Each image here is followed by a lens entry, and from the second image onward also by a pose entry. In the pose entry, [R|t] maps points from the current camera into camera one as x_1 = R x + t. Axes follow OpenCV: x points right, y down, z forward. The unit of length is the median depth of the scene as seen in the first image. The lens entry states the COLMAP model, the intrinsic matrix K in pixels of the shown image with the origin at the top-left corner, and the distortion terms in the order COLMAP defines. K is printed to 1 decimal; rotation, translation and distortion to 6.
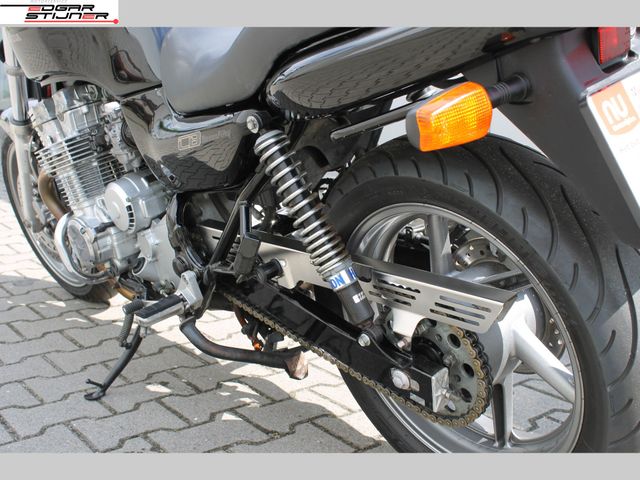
lens RADIAL K [[786.8, 0, 320.0], [0, 786.8, 240.0], [0, 0, 1]] dist [-0.071933, -0.035393]
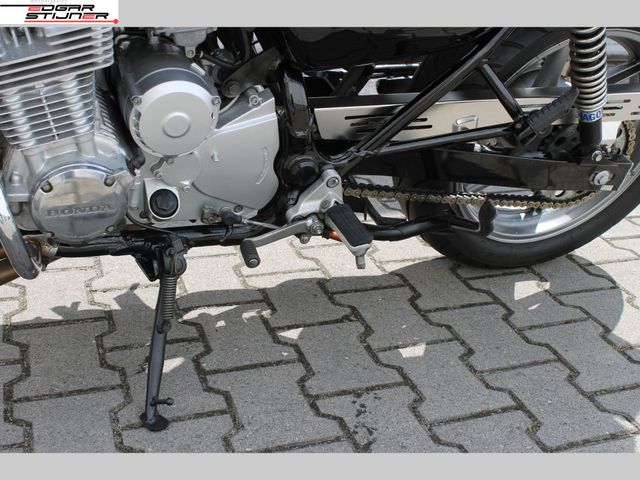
lens RADIAL K [[799.2, 0, 285.1], [0, 799.2, 241.2], [0, 0, 1]] dist [-0.056531, -0.014088]
pose [[0.349743, -0.388973, 0.852279, -1.051370], [0.140309, 0.921220, 0.362860, -0.223716], [-0.926279, -0.007325, 0.376767, 0.912162]]
